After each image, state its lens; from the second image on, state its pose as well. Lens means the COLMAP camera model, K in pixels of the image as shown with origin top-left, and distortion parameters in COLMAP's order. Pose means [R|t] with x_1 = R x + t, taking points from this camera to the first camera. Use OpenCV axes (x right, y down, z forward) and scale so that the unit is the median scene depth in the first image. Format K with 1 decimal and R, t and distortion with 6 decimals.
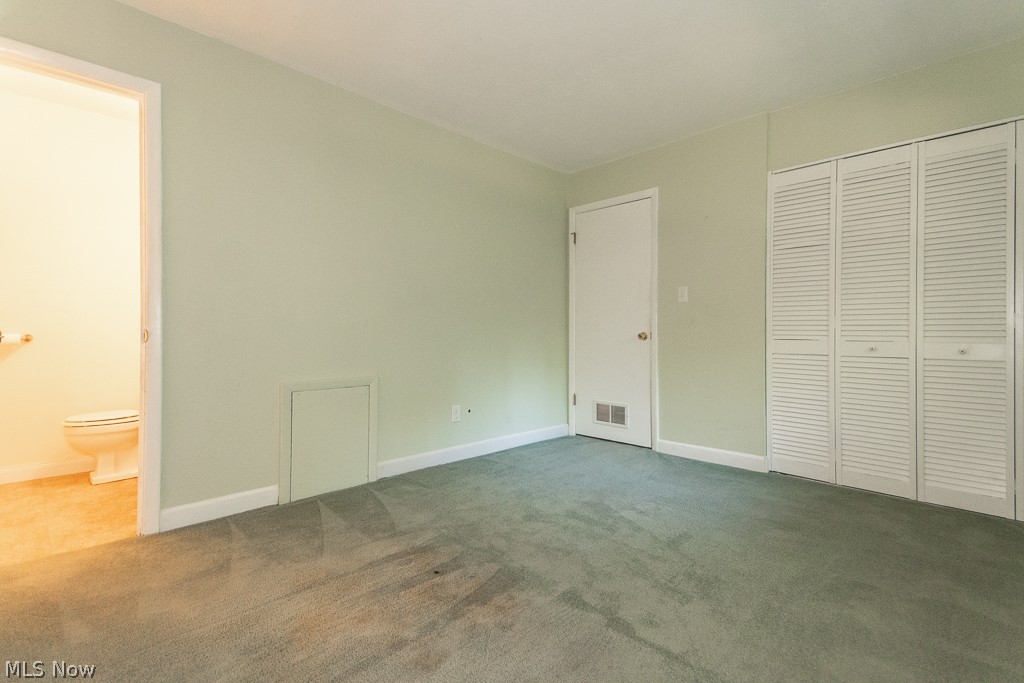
lens RADIAL K [[474.8, 0, 508.5], [0, 474.8, 330.0], [0, 0, 1]] dist [0.064954, -0.030364]
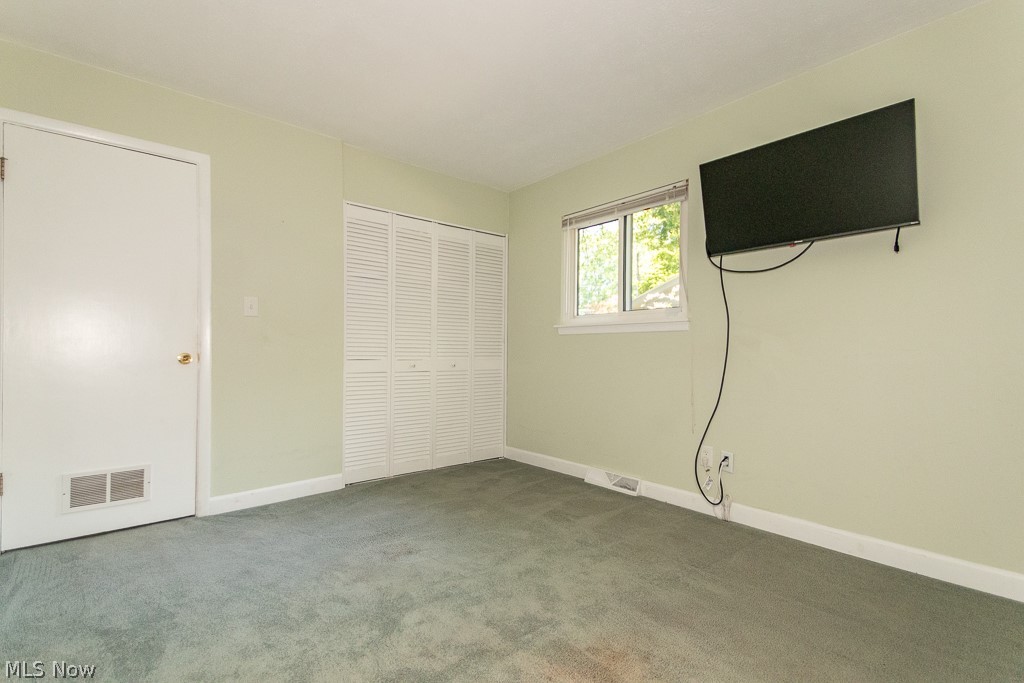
lens RADIAL K [[469.5, 0, 514.9], [0, 469.5, 356.0], [0, 0, 1]] dist [-0.000519, -0.000311]
pose [[0.040317, -0.003988, 0.999179, -0.459025], [-0.005546, 0.999976, 0.004215, 0.004315], [-0.999172, -0.005711, 0.040294, 0.588159]]
